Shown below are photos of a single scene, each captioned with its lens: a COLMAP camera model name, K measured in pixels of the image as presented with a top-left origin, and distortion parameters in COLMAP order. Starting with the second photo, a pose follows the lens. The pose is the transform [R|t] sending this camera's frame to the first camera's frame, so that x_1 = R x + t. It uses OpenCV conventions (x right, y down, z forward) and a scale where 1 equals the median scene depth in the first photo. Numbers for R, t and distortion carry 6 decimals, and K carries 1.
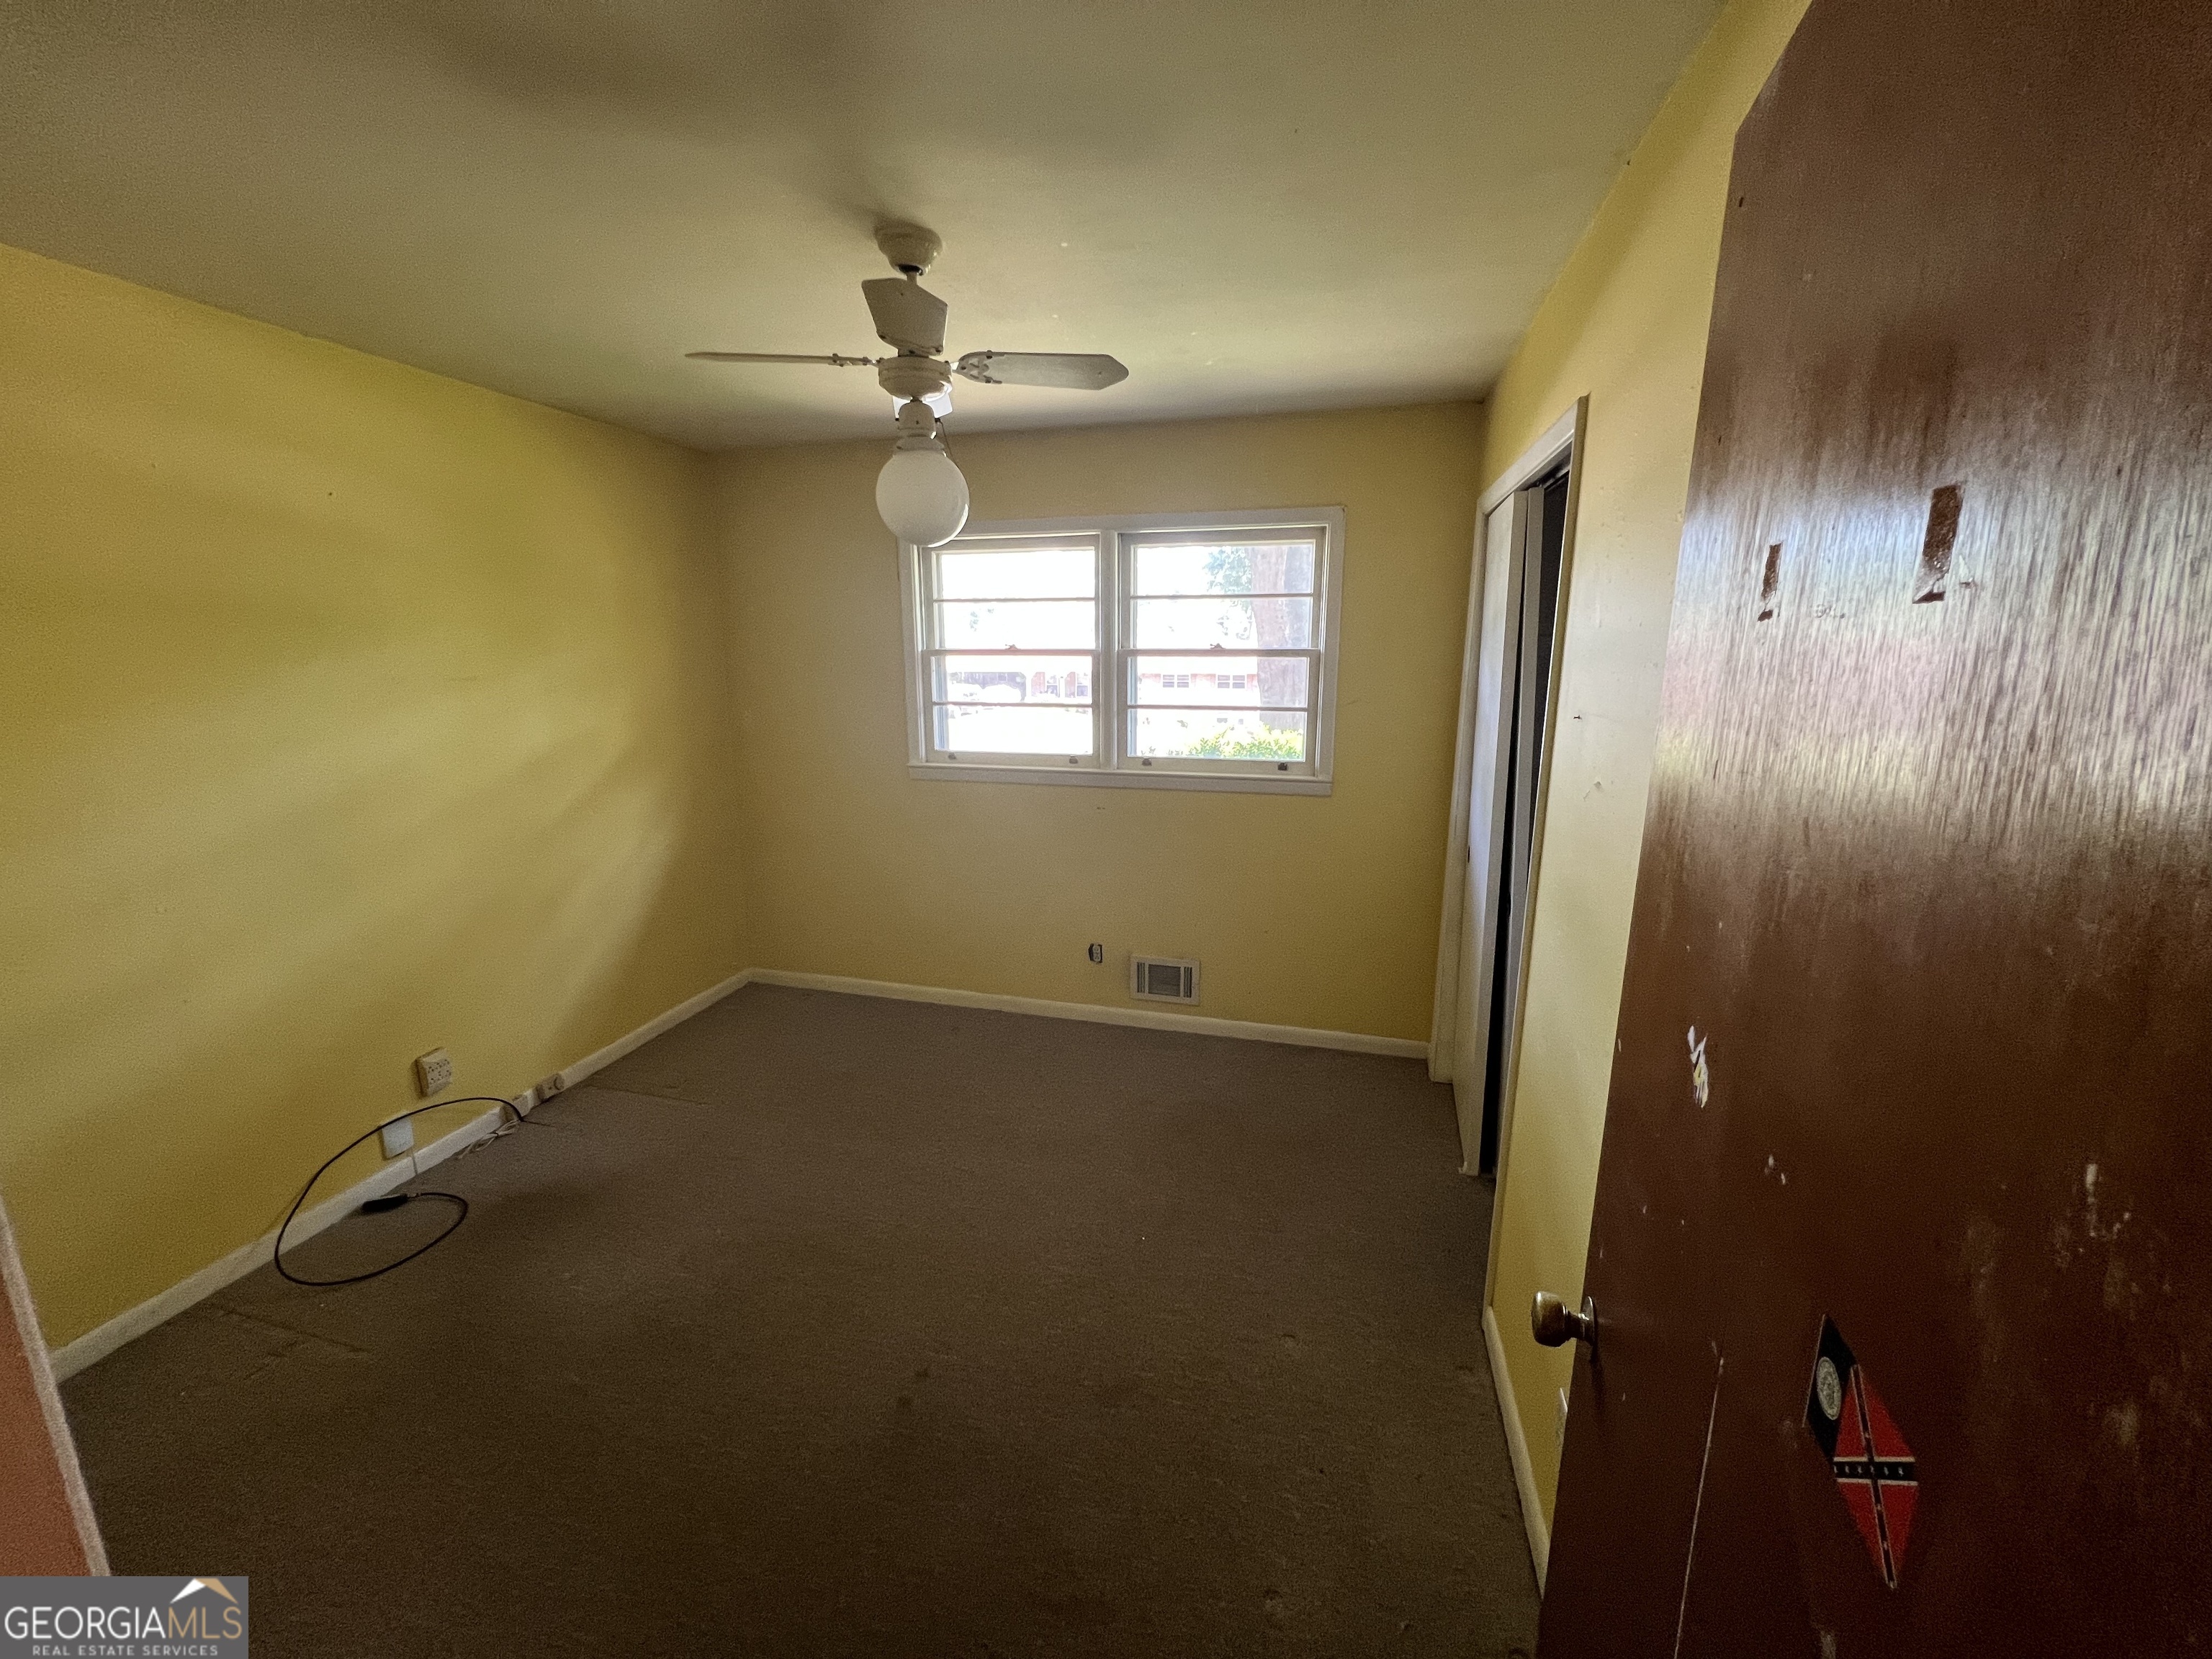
lens RADIAL K [[886.4, 0, 1102.5], [0, 886.4, 829.9], [0, 0, 1]] dist [-0.002670, 0.000841]
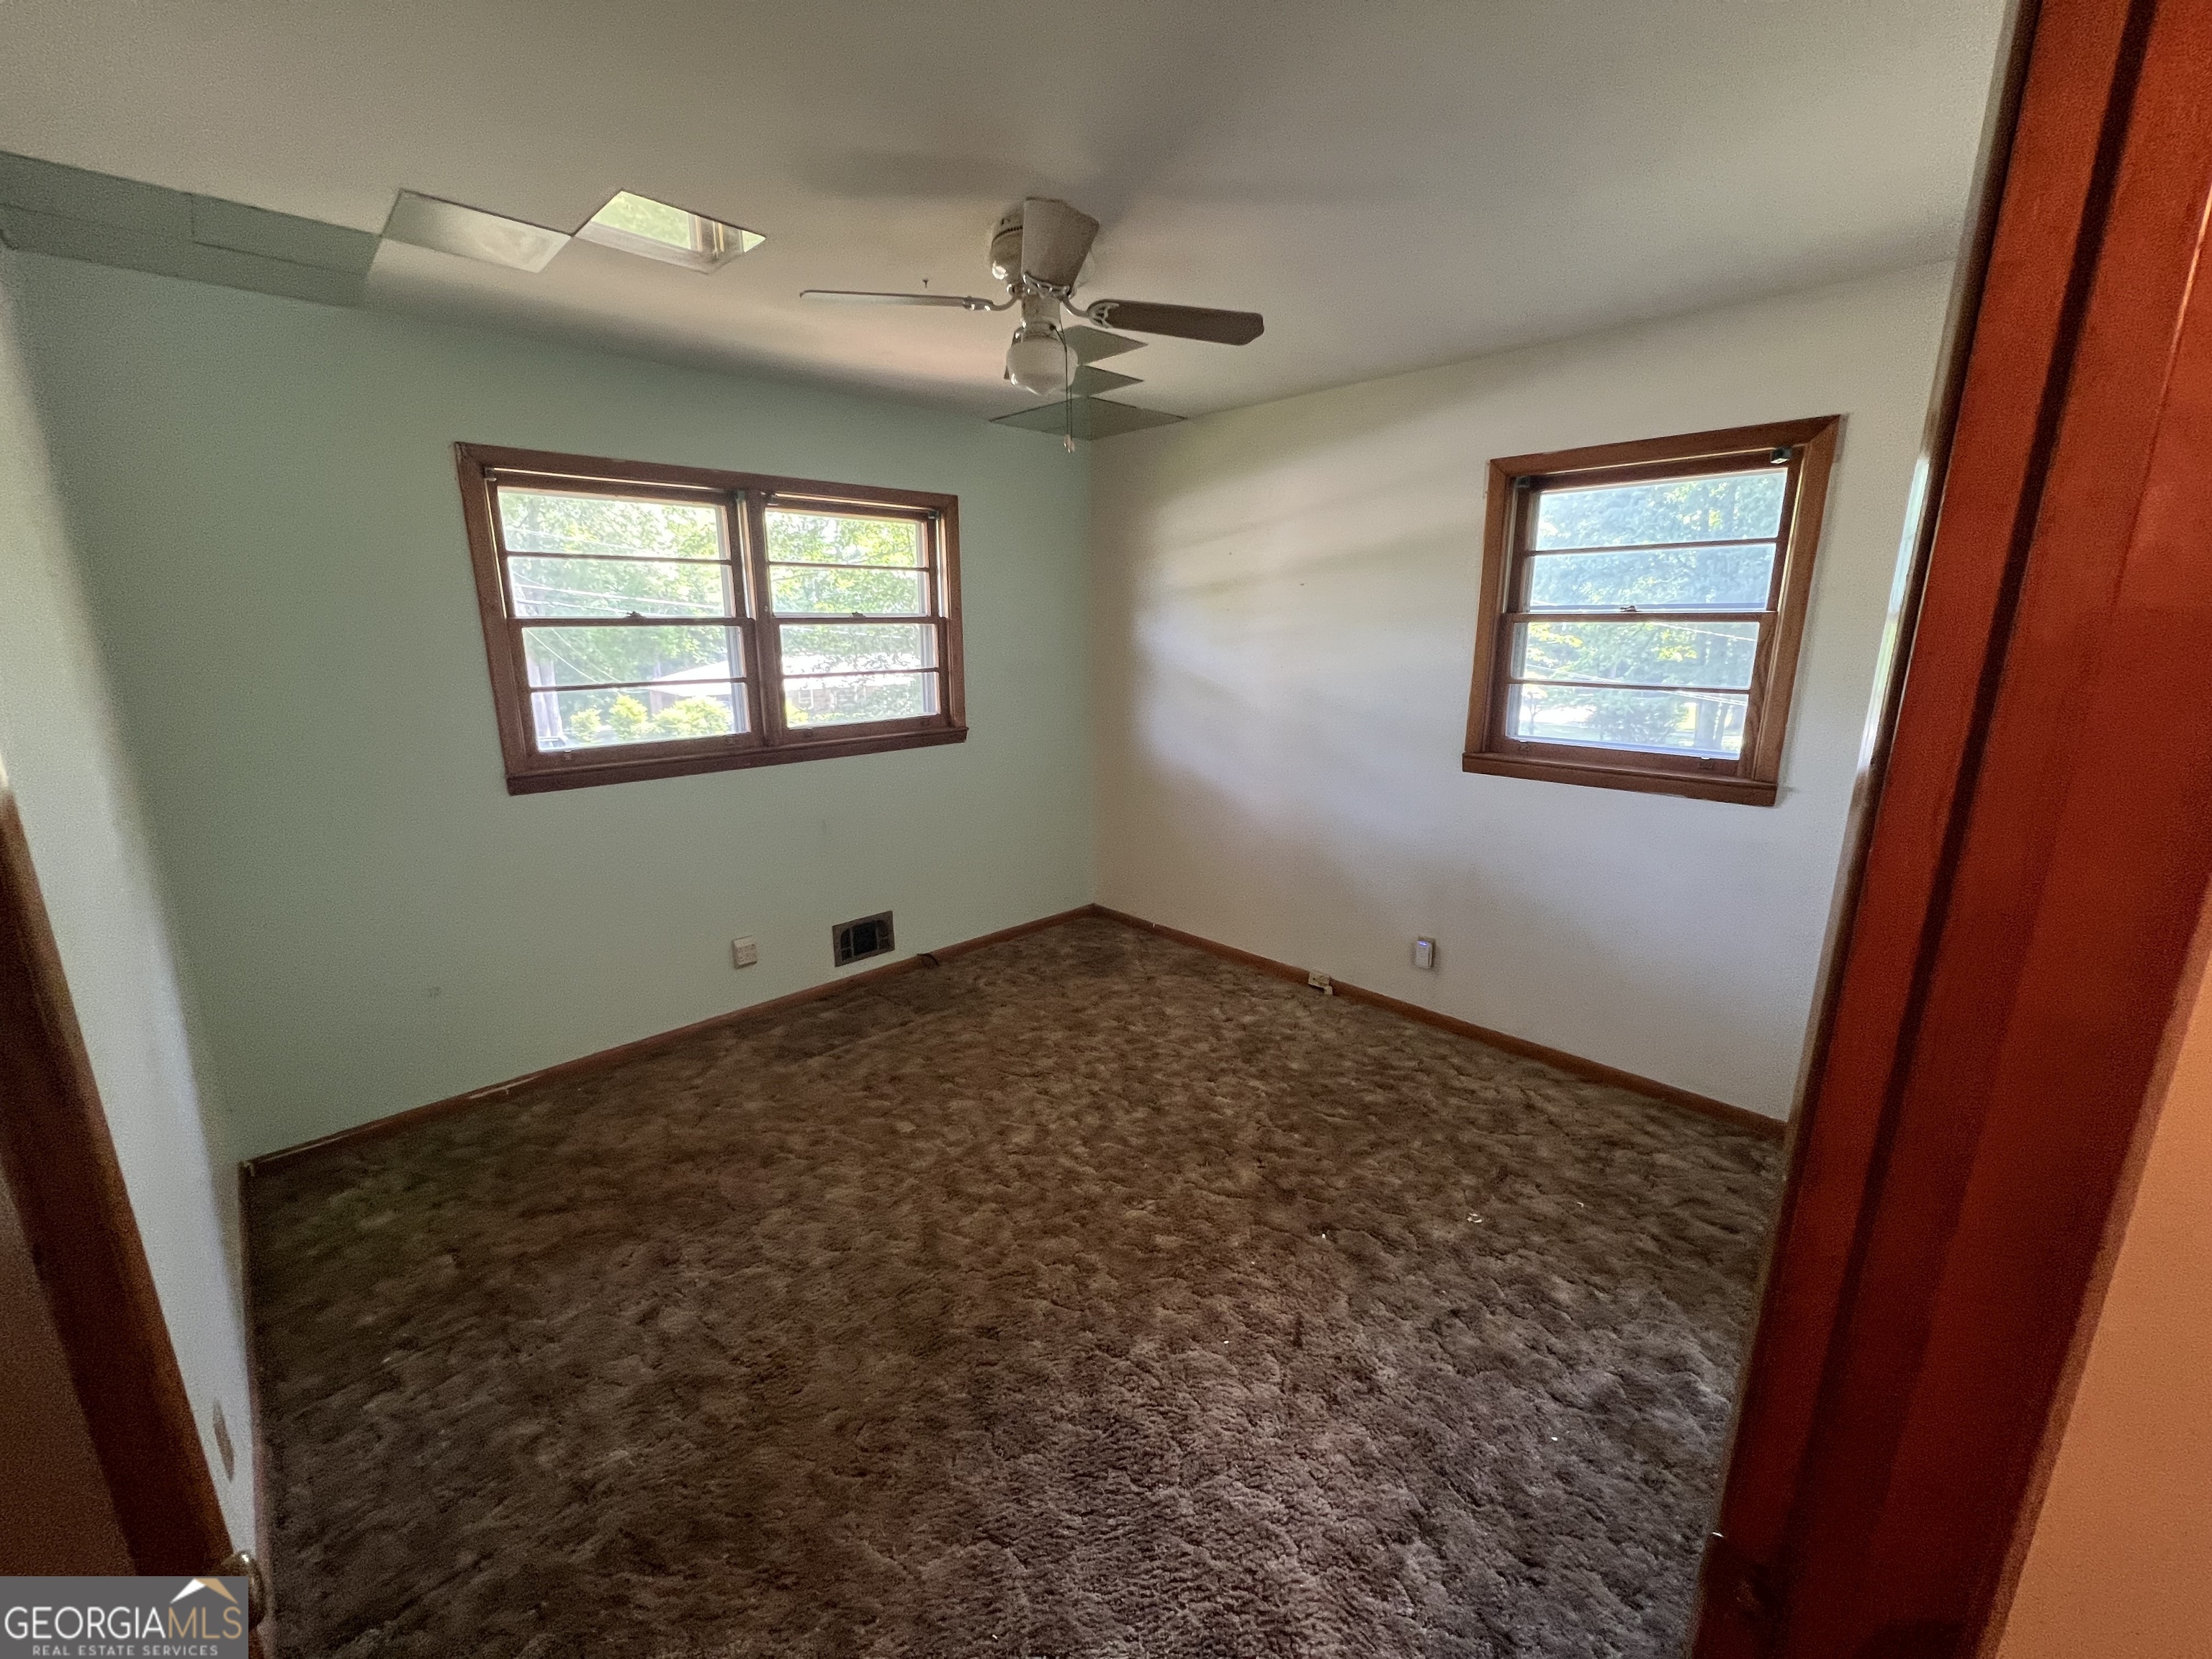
lens RADIAL K [[886.4, 0, 1105.7], [0, 886.4, 829.9], [0, 0, 1]] dist [-0.002670, 0.000841]
pose [[0.874134, 0.110013, -0.473061, 0.778984], [-0.092199, 0.993885, 0.060766, -0.076450], [0.476853, -0.009502, 0.878932, 0.377045]]
